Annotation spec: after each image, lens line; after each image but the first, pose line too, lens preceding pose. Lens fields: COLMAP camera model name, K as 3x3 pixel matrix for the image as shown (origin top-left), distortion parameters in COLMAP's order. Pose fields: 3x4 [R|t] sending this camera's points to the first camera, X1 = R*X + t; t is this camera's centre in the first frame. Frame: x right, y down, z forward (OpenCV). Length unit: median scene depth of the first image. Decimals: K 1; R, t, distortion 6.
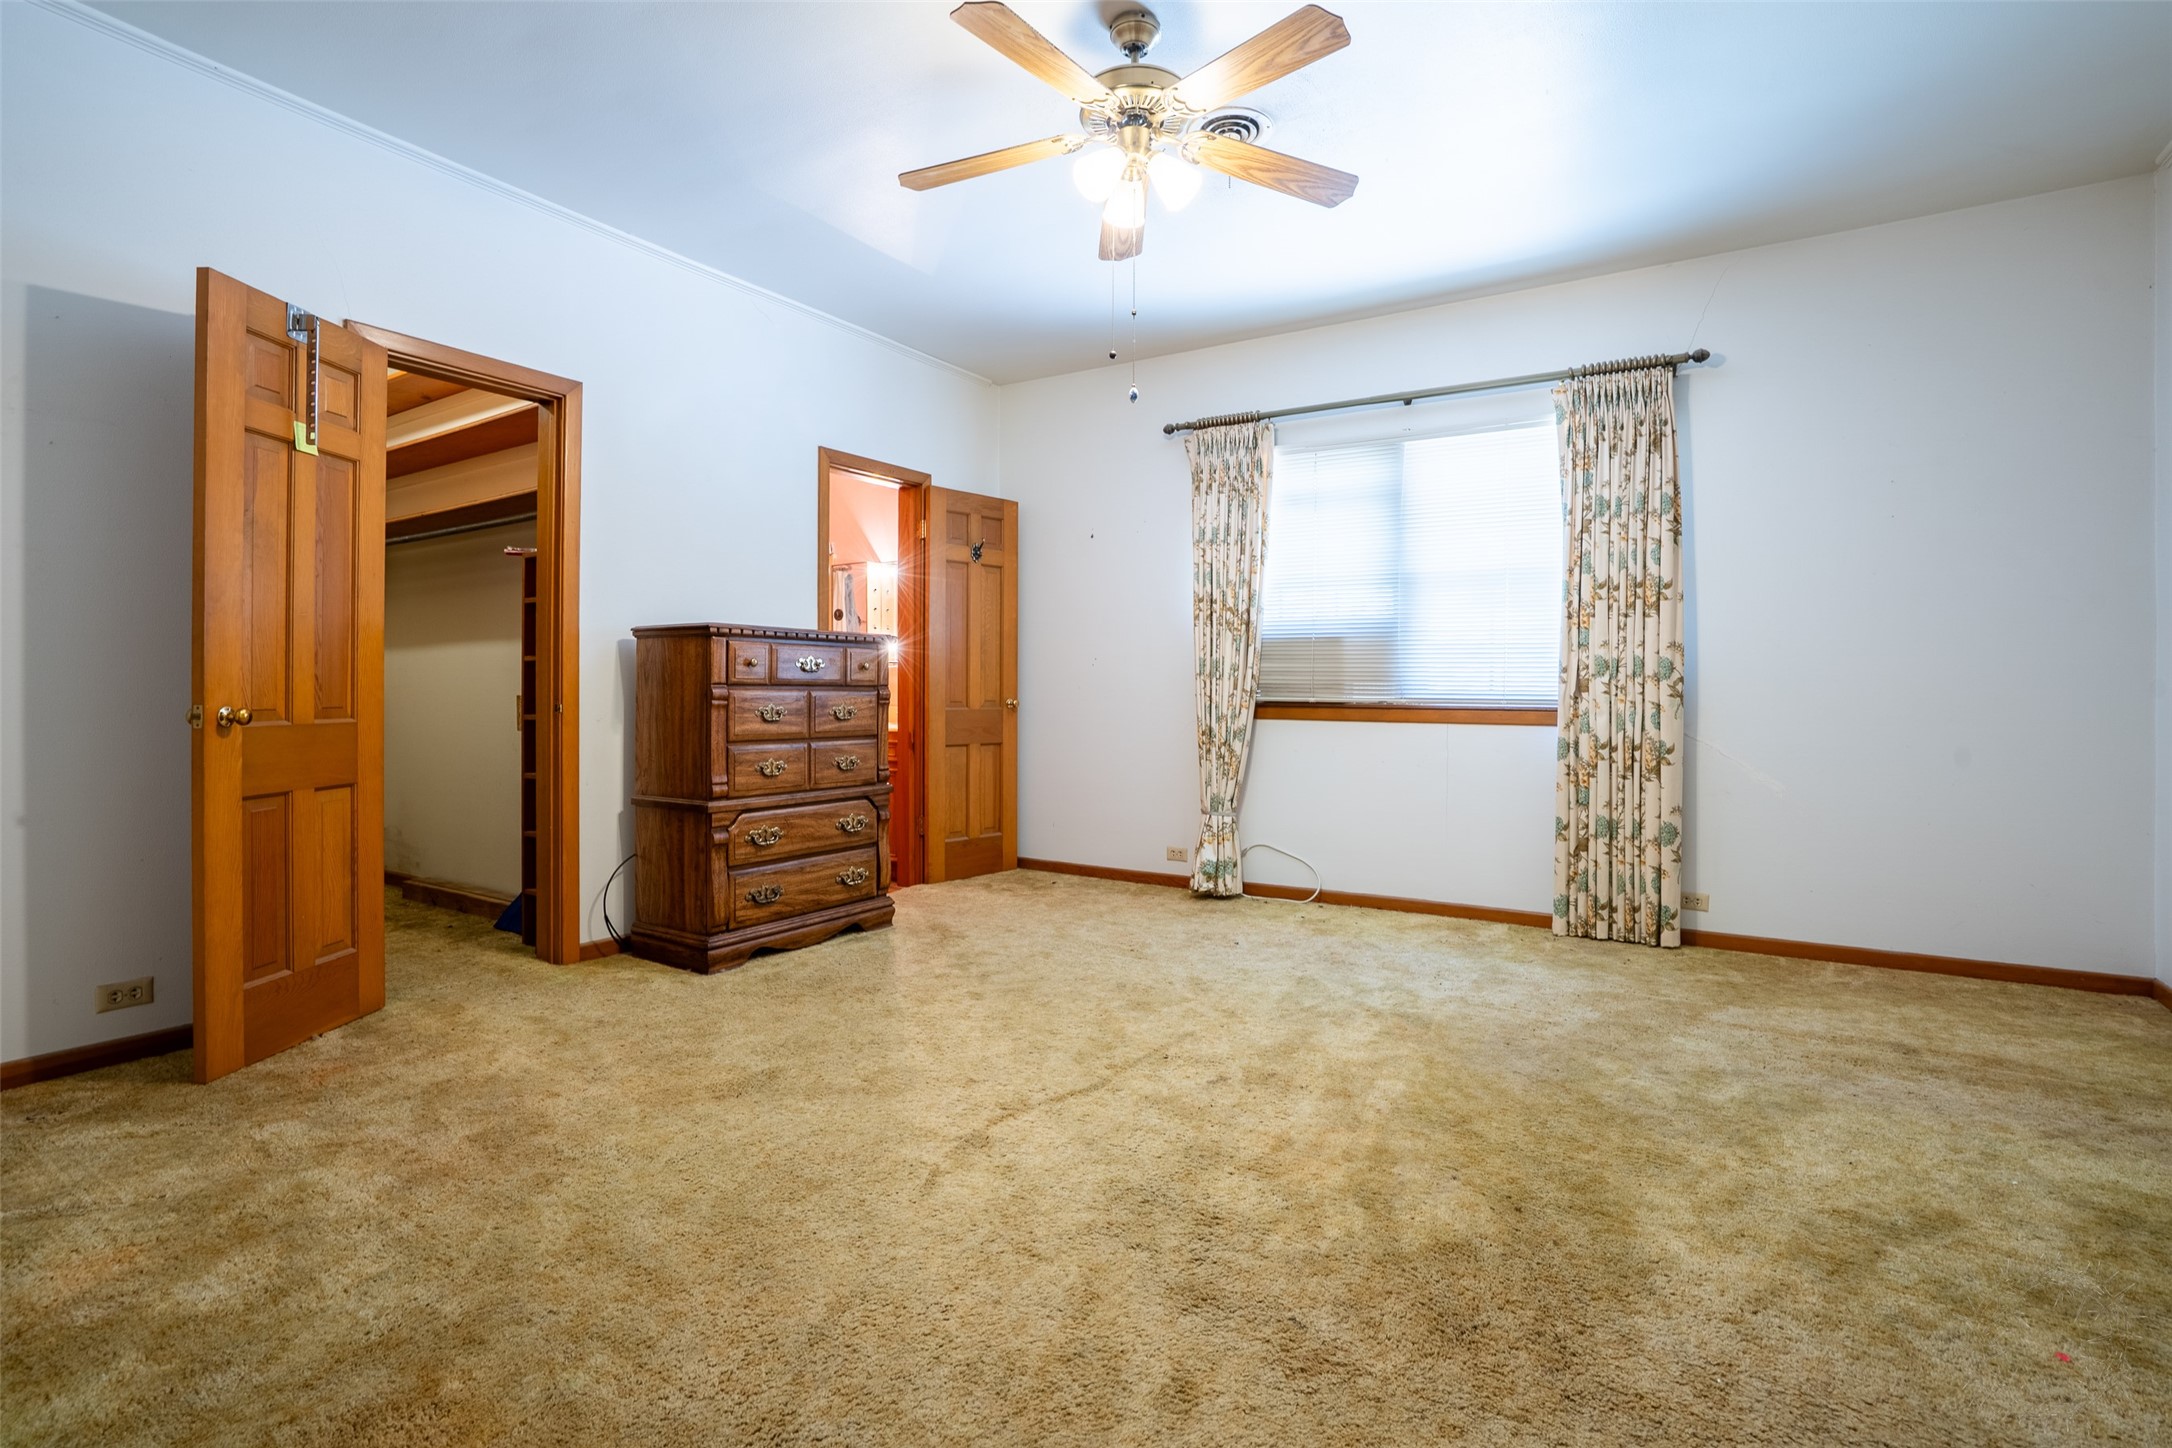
lens RADIAL K [[1023.9, 0, 1083.4], [0, 1023.9, 710.5], [0, 0, 1]] dist [-0.034702, 0.002722]
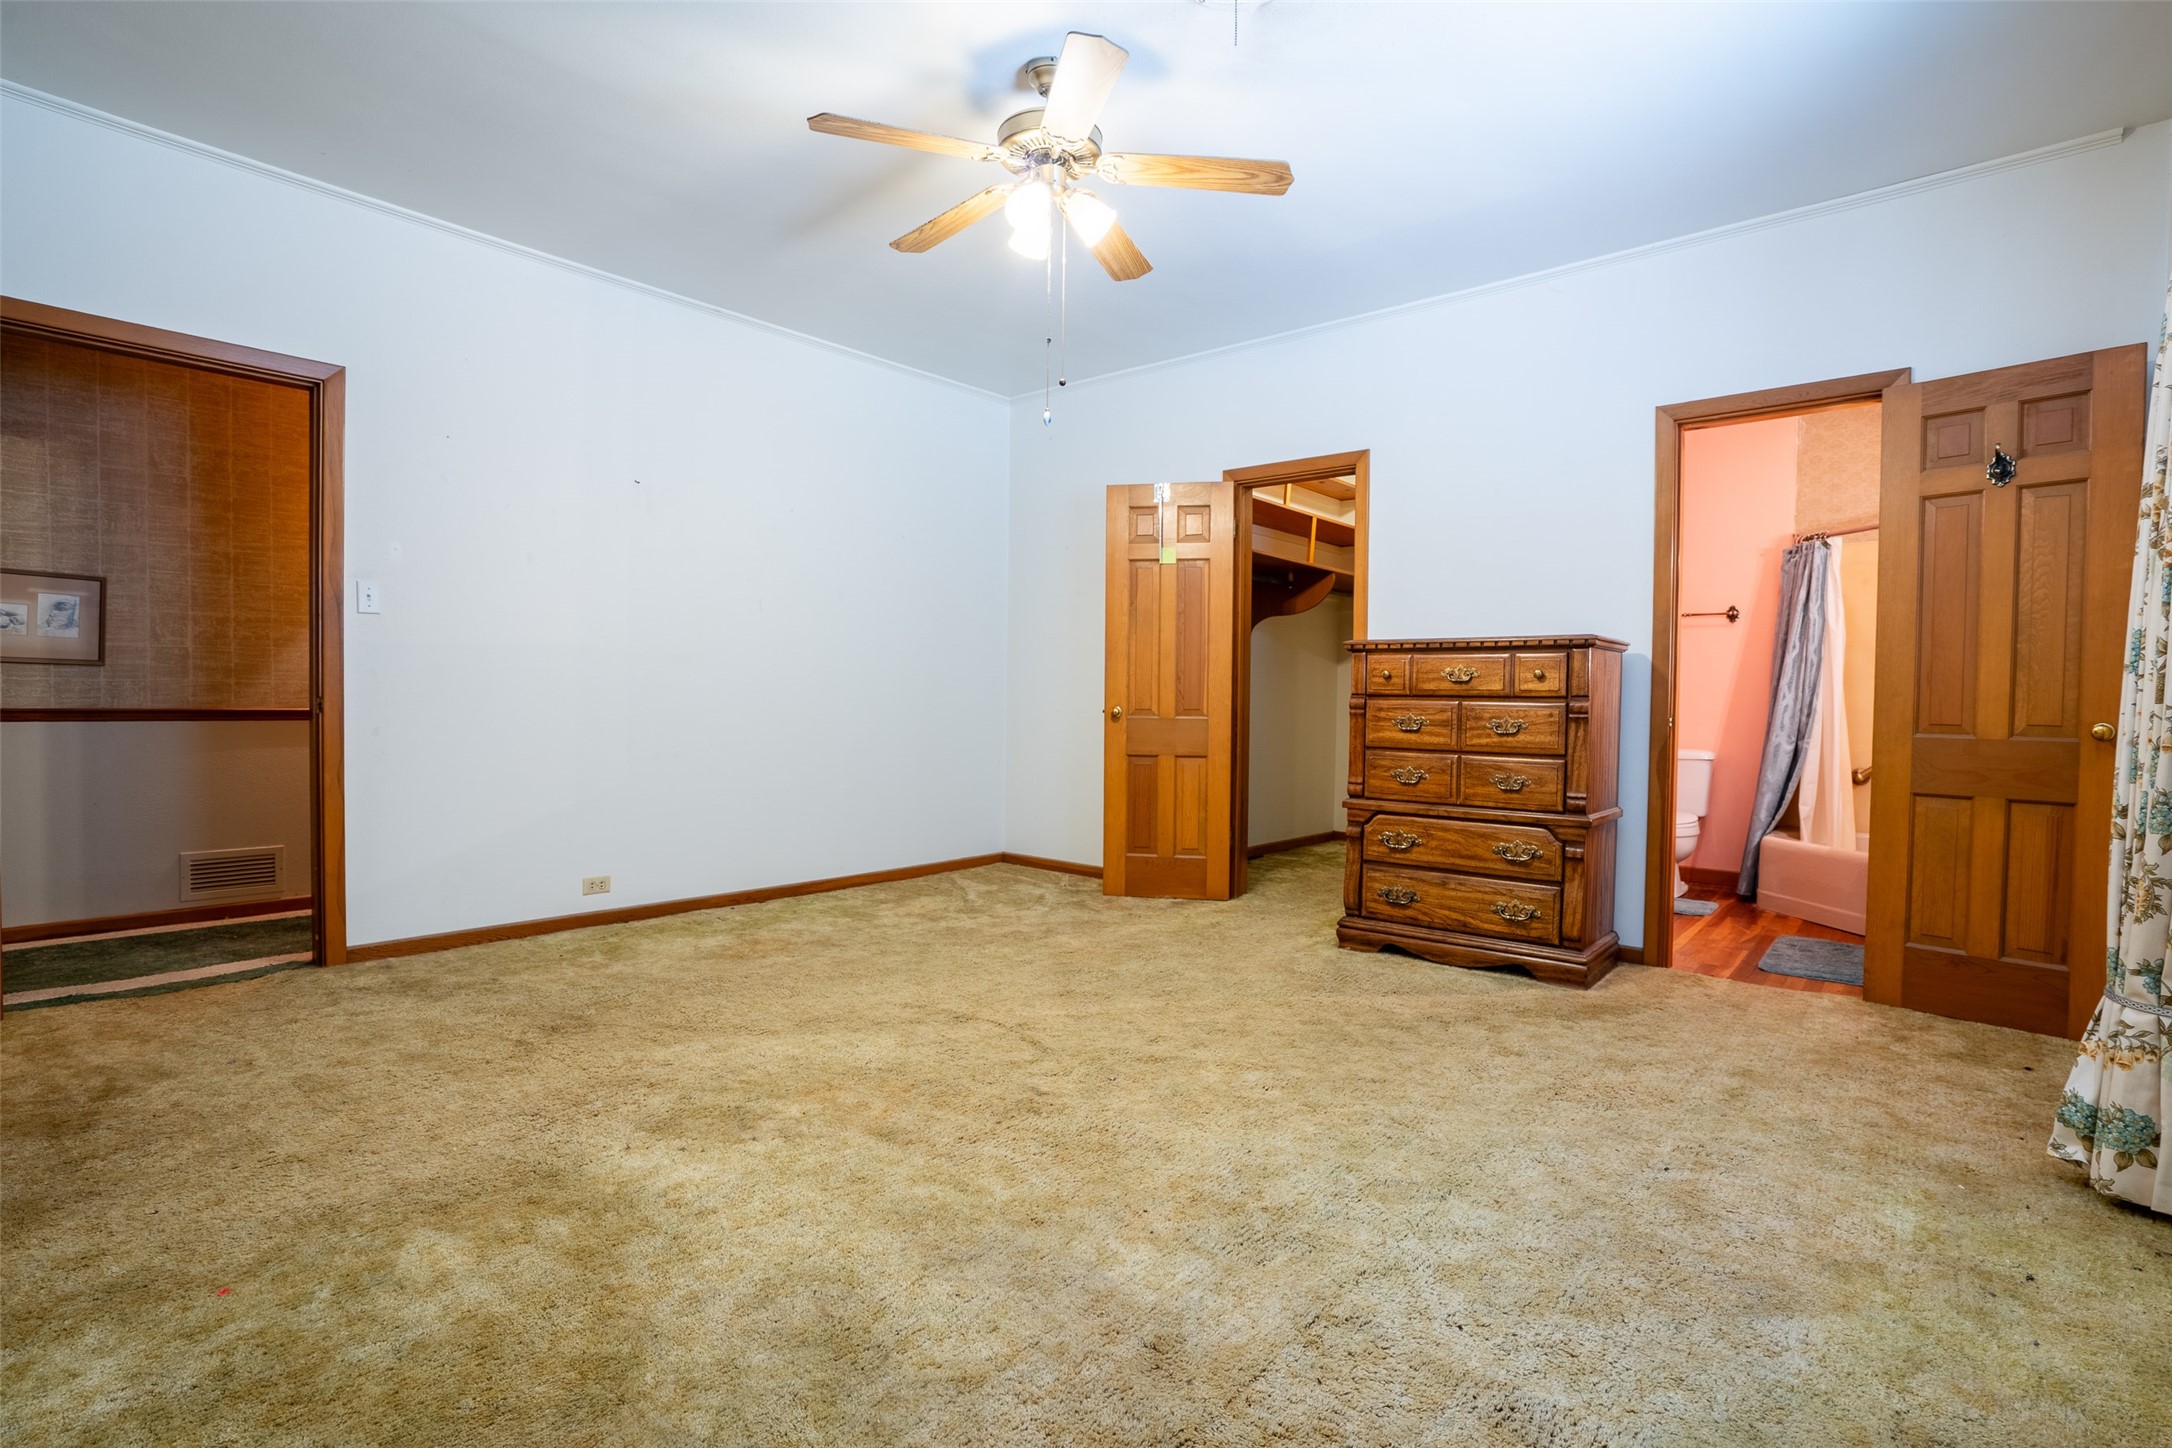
lens RADIAL K [[1023.9, 0, 1084.7], [0, 1023.9, 724.5], [0, 0, 1]] dist [-0.034702, 0.002722]
pose [[-0.133049, 0.019844, -0.990911, 0.740217], [-0.028128, 0.999321, 0.023789, -0.011080], [0.990710, 0.031037, -0.132401, 0.786433]]
